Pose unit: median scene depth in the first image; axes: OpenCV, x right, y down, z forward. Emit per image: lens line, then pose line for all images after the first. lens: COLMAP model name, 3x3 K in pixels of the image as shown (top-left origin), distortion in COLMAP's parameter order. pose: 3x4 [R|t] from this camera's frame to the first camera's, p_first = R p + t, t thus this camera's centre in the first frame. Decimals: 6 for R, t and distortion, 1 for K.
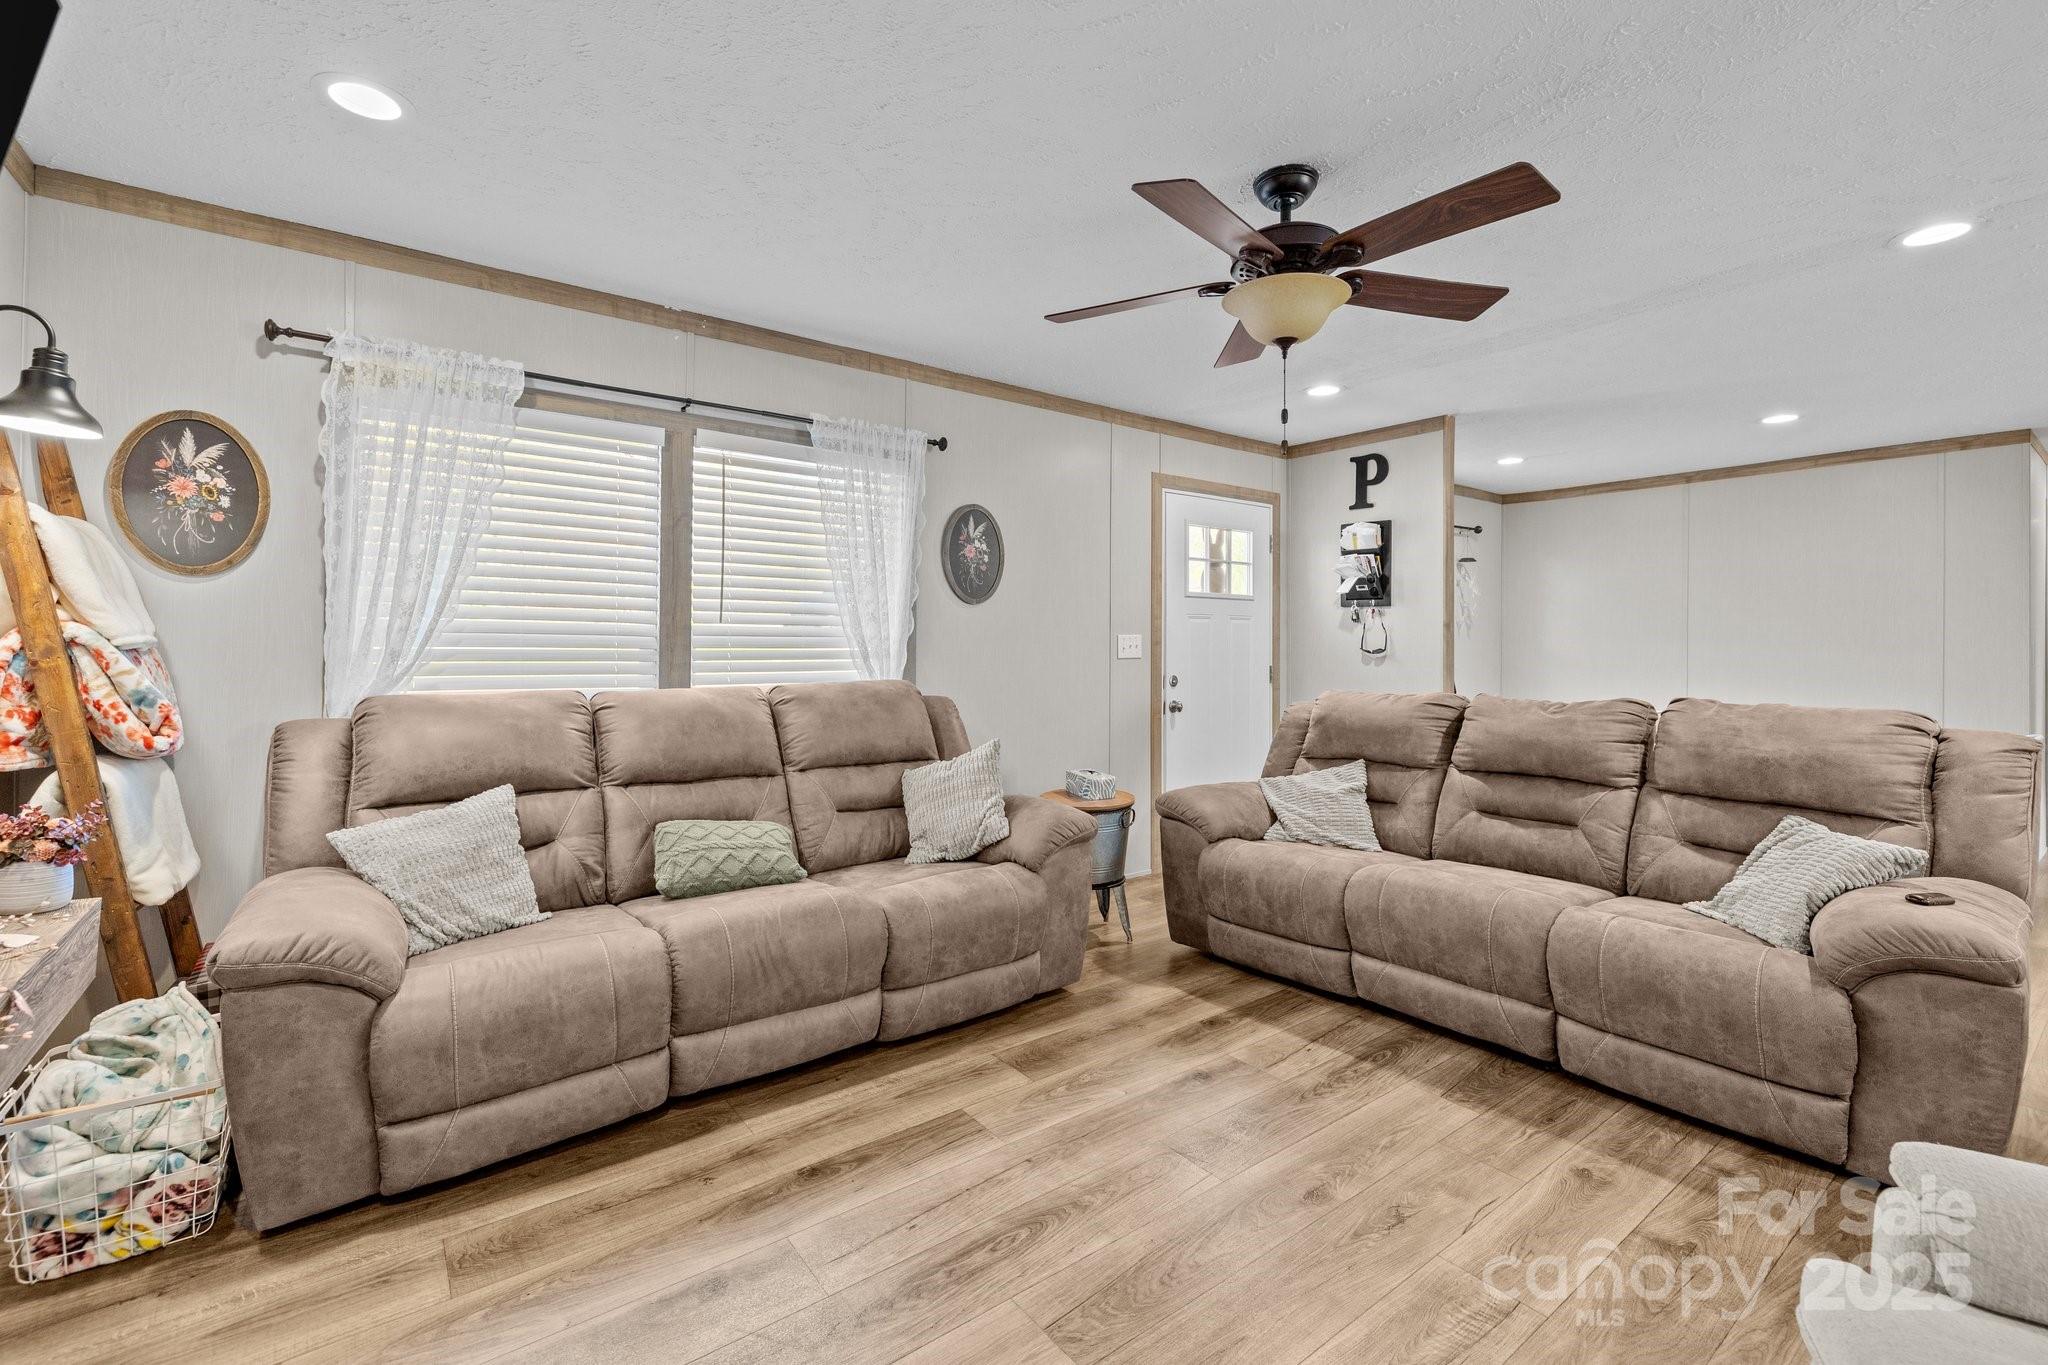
lens RADIAL K [[869.8, 0, 1007.9], [0, 869.8, 642.1], [0, 0, 1]] dist [-0.000927, -0.000659]
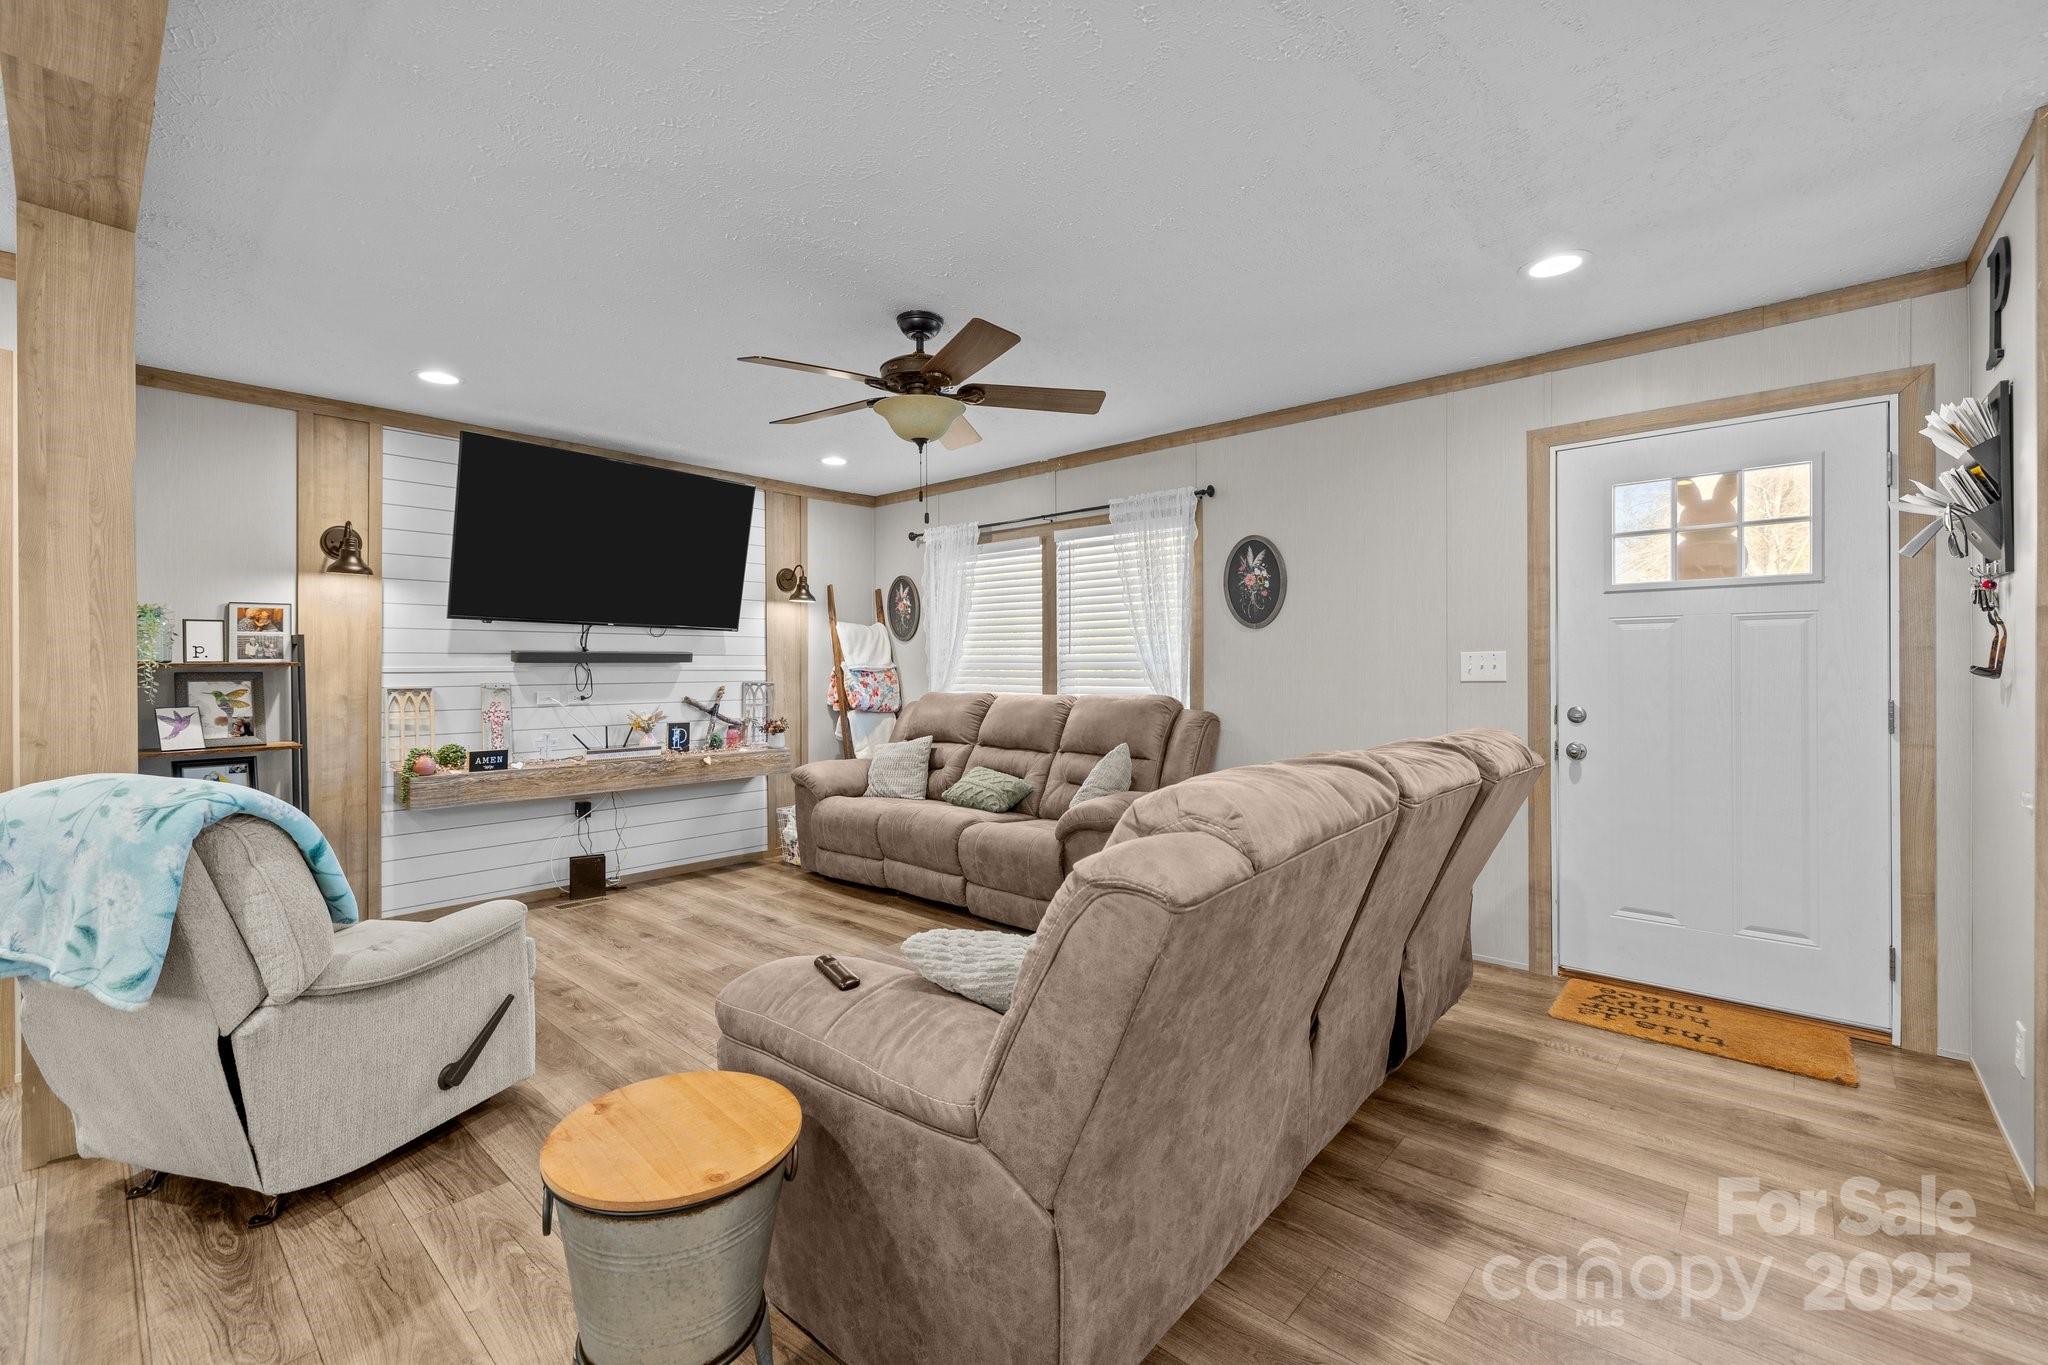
lens RADIAL K [[869.8, 0, 1007.7], [0, 869.8, 670.9], [0, 0, 1]] dist [-0.000927, -0.000659]
pose [[0.187813, -0.001595, -0.982203, 1.491814], [0.006863, 0.999976, -0.000311, 0.010935], [0.982181, -0.006683, 0.187820, 0.856719]]
